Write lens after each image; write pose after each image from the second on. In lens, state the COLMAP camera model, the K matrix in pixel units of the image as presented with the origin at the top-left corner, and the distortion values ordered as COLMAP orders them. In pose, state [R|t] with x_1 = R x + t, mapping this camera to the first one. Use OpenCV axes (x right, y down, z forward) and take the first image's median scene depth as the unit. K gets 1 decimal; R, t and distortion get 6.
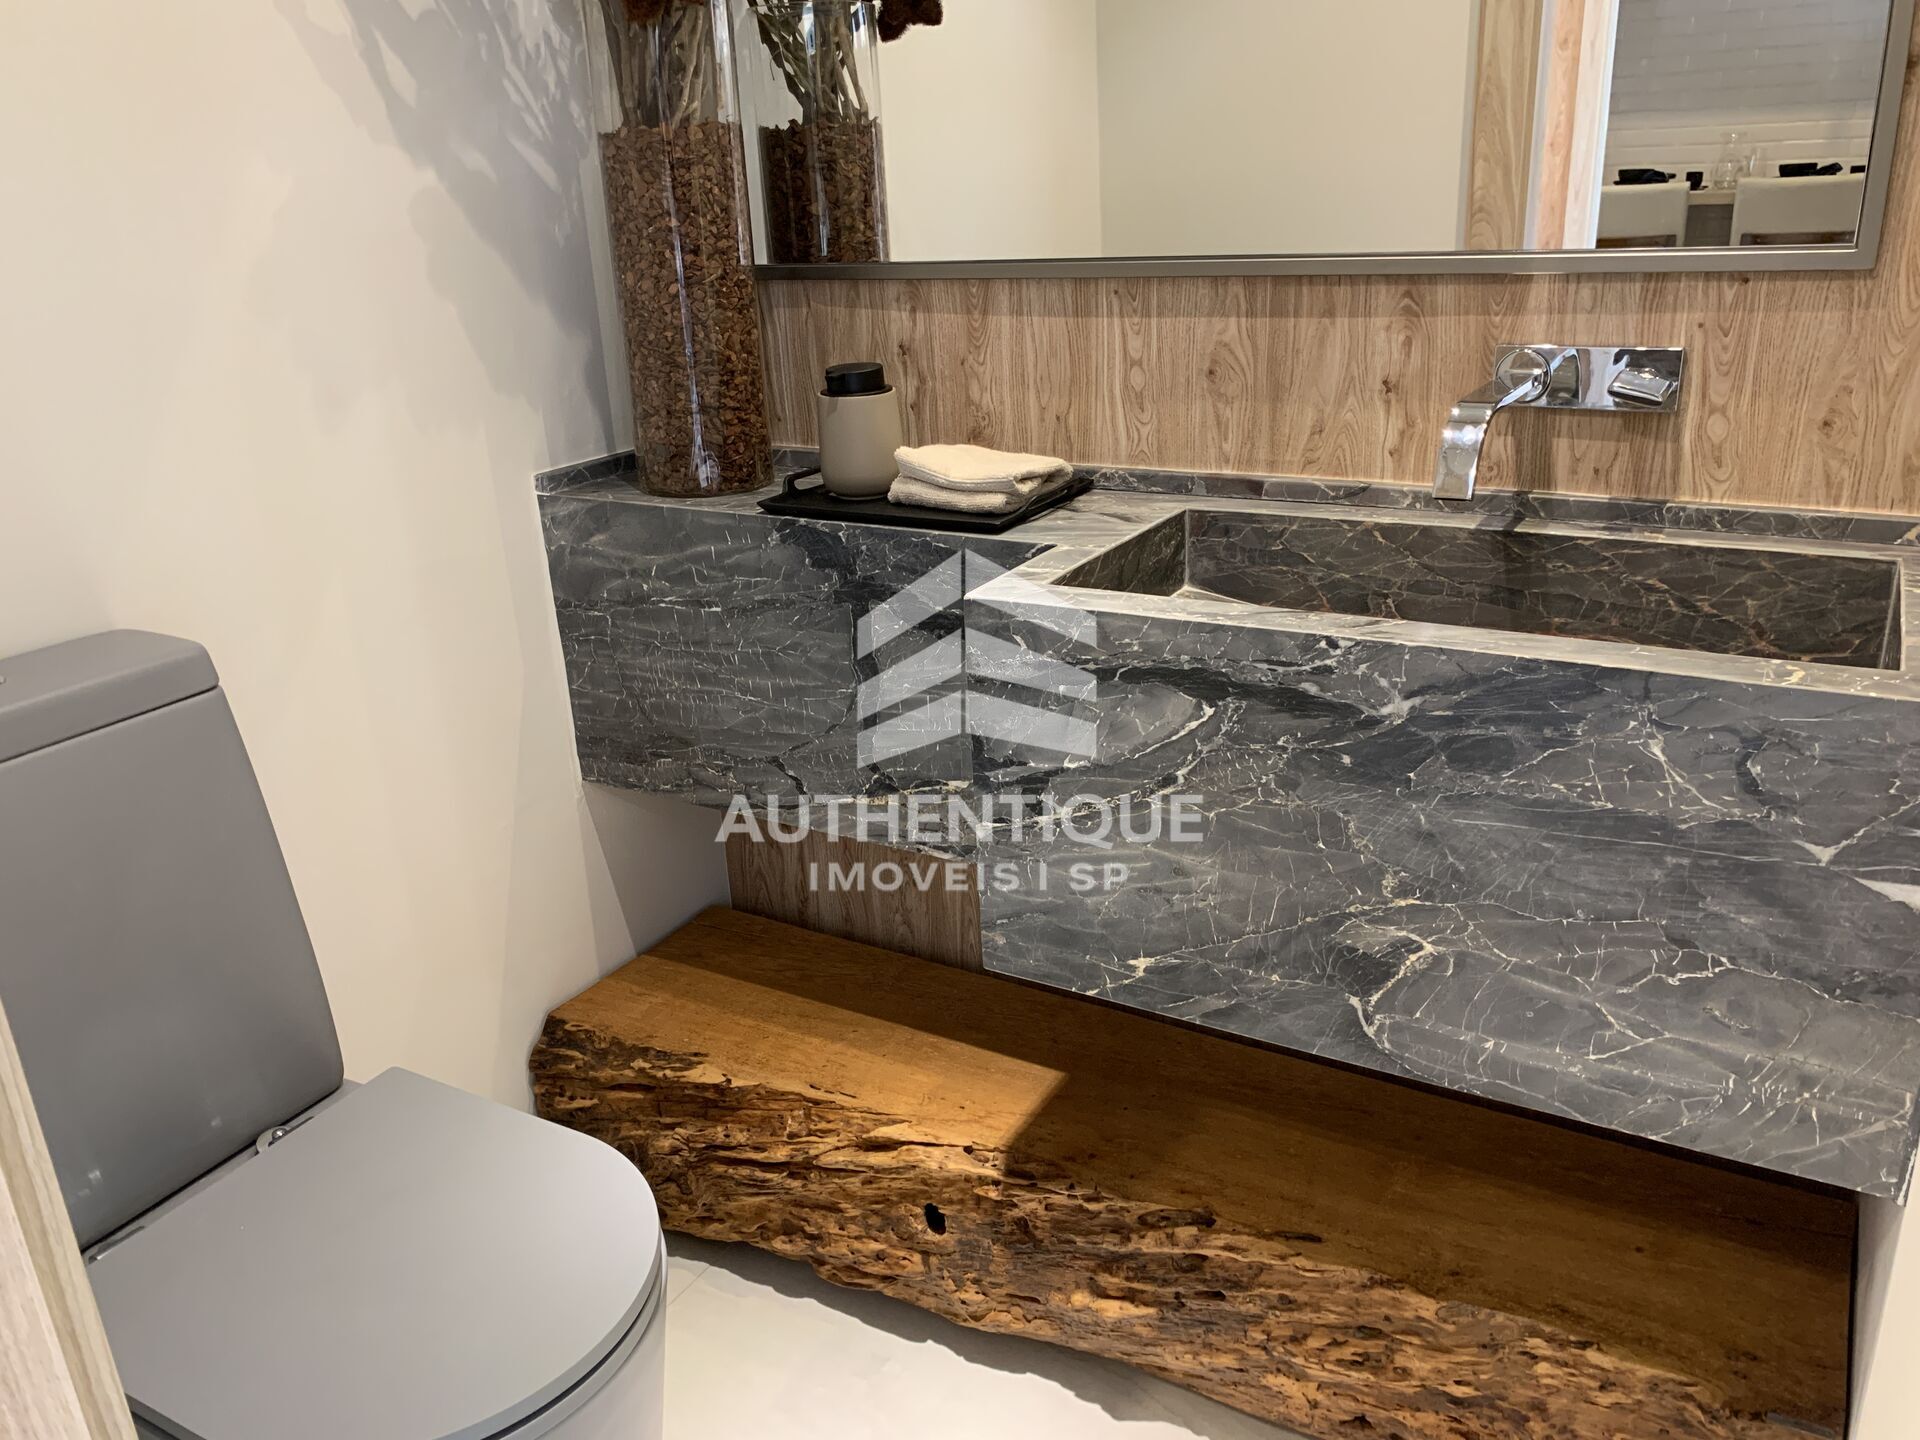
lens RADIAL K [[1487.0, 0, 960.2], [0, 1487.0, 716.5], [0, 0, 1]] dist [0.021231, -0.020520]
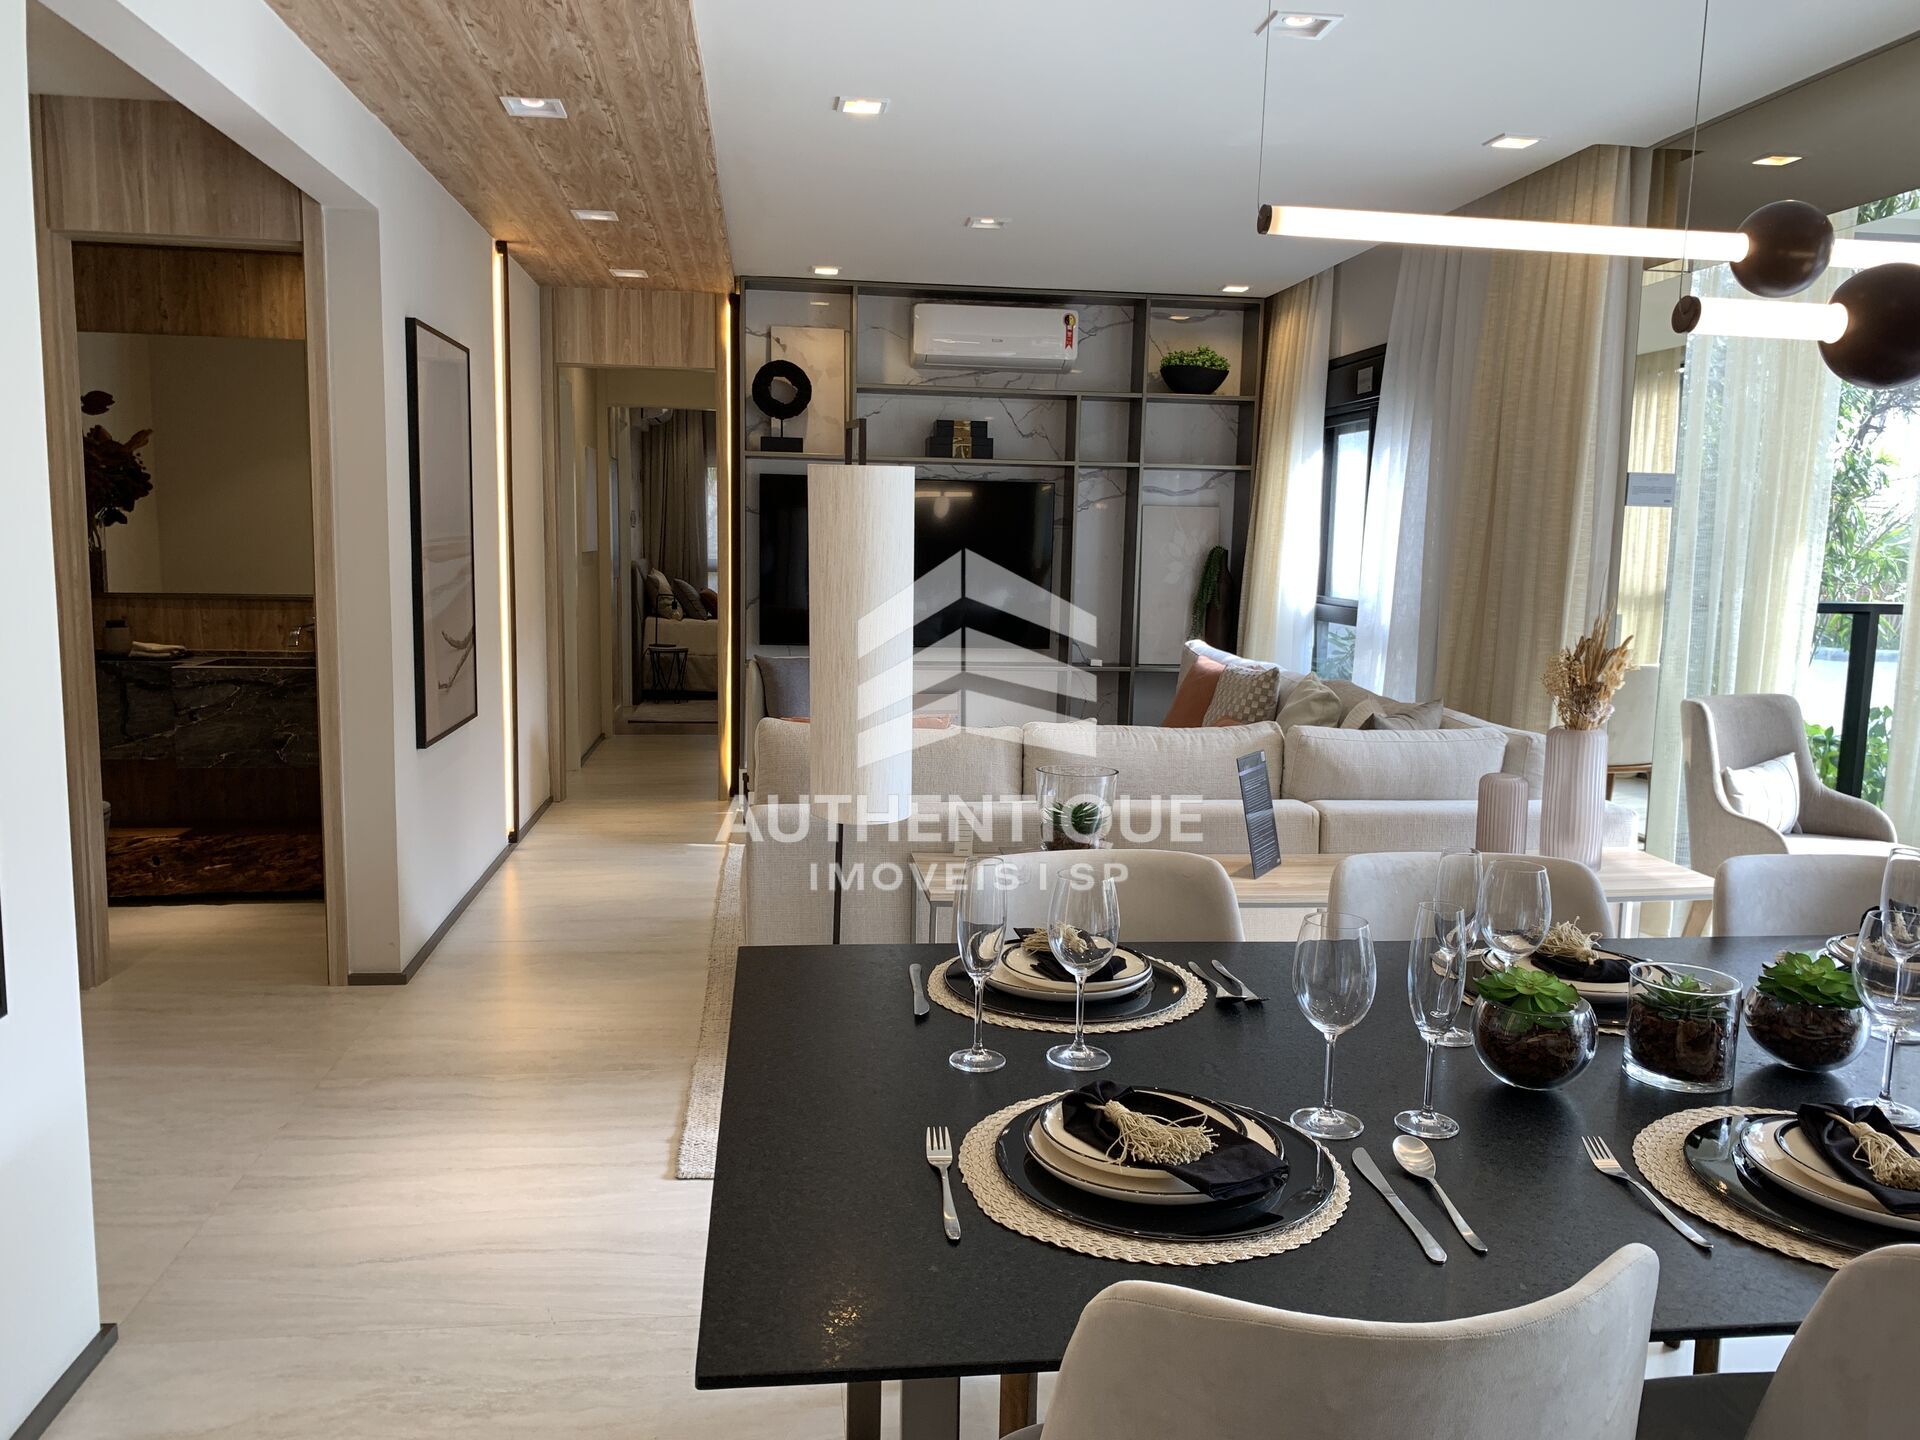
lens RADIAL K [[1487.0, 0, 957.2], [0, 1487.0, 720.0], [0, 0, 1]] dist [0.021231, -0.020520]
pose [[0.791249, -0.012888, 0.611358, -0.697665], [0.150909, 0.972970, -0.174803, 0.959567], [-0.592580, 0.230572, 0.771806, -2.995649]]
